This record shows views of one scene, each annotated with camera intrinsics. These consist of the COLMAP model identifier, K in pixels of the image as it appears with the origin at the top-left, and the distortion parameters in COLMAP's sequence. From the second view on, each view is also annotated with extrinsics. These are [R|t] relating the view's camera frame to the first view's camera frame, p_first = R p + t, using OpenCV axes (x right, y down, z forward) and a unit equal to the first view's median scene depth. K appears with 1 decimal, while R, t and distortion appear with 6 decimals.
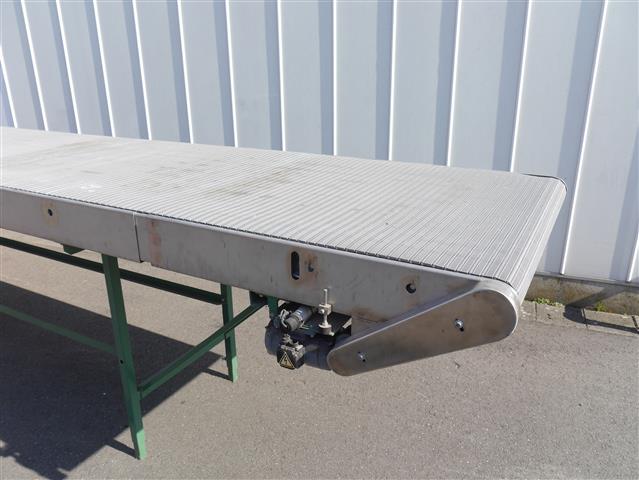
lens RADIAL K [[524.9, 0, 319.5], [0, 524.9, 240.0], [0, 0, 1]] dist [-0.042953, 0.014750]
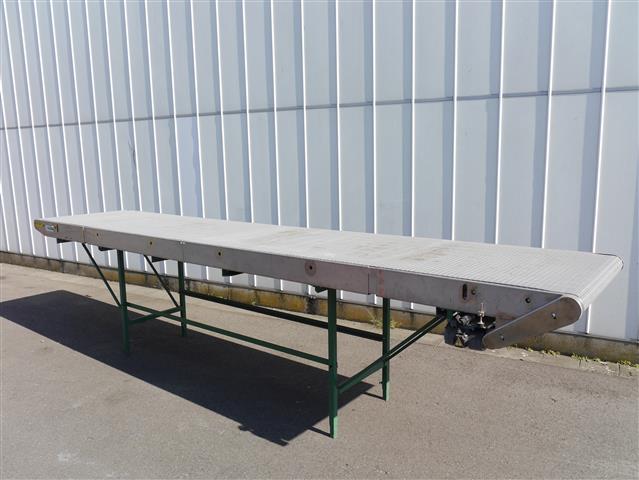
lens RADIAL K [[524.9, 0, 319.5], [0, 524.9, 240.0], [0, 0, 1]] dist [-0.042953, 0.014750]
pose [[0.987128, 0.015228, -0.159204, -0.204085], [-0.043606, 0.983368, -0.176313, 0.168797], [0.153871, 0.180986, 0.971374, -0.756759]]
